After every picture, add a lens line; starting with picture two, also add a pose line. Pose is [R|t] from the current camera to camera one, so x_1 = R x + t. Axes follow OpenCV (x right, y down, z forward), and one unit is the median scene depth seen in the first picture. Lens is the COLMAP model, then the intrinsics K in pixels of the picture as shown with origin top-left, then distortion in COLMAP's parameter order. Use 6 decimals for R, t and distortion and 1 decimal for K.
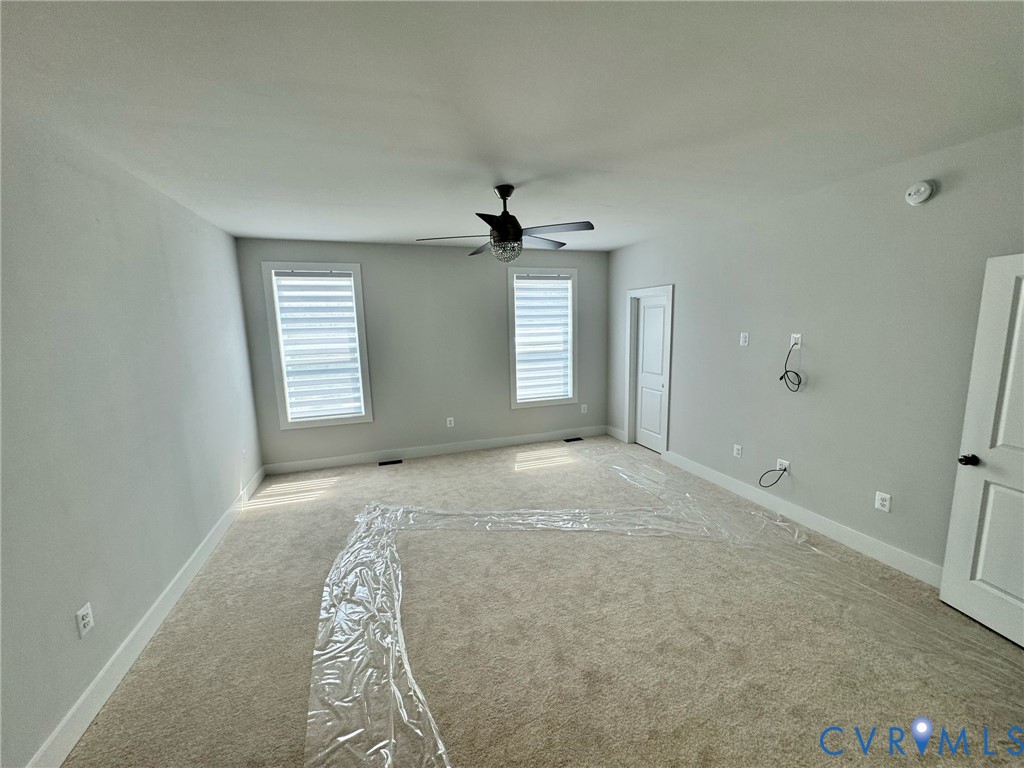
lens RADIAL K [[408.2, 0, 510.7], [0, 408.2, 385.7], [0, 0, 1]] dist [0.000425, -0.000151]
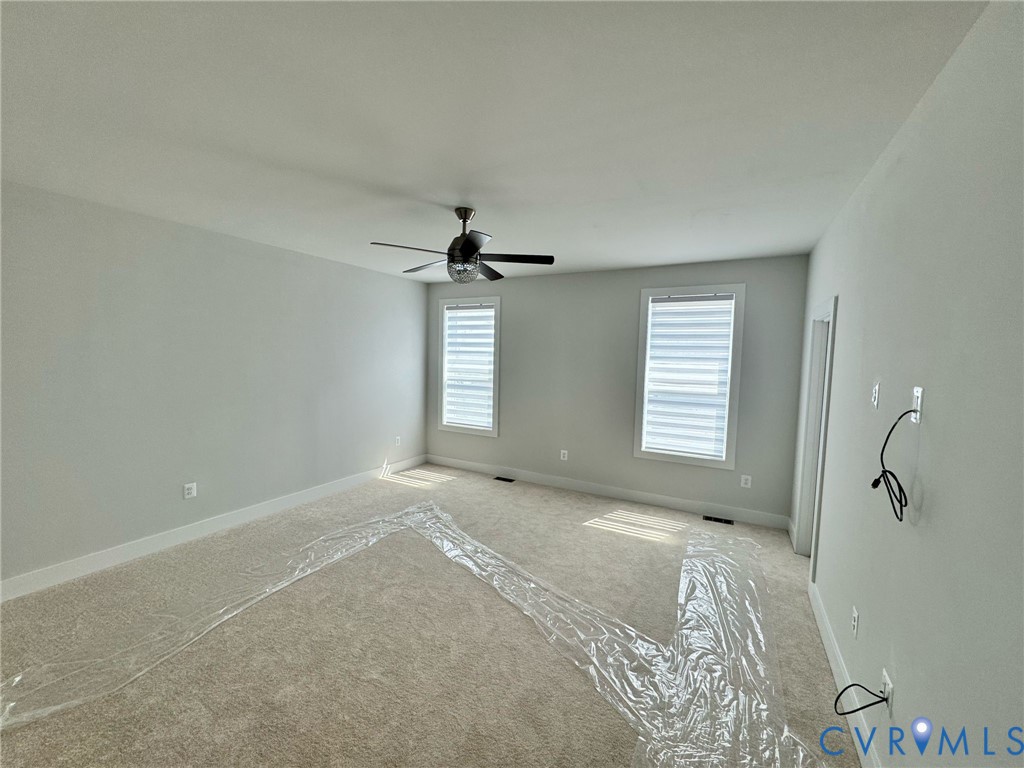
lens RADIAL K [[423.8, 0, 499.8], [0, 423.8, 382.8], [0, 0, 1]] dist [0.002613, 0.000063]
pose [[0.665363, 0.093601, -0.740628, 0.503169], [-0.144738, 0.989457, -0.004981, -0.054115], [0.732354, 0.110511, 0.671896, 0.229314]]
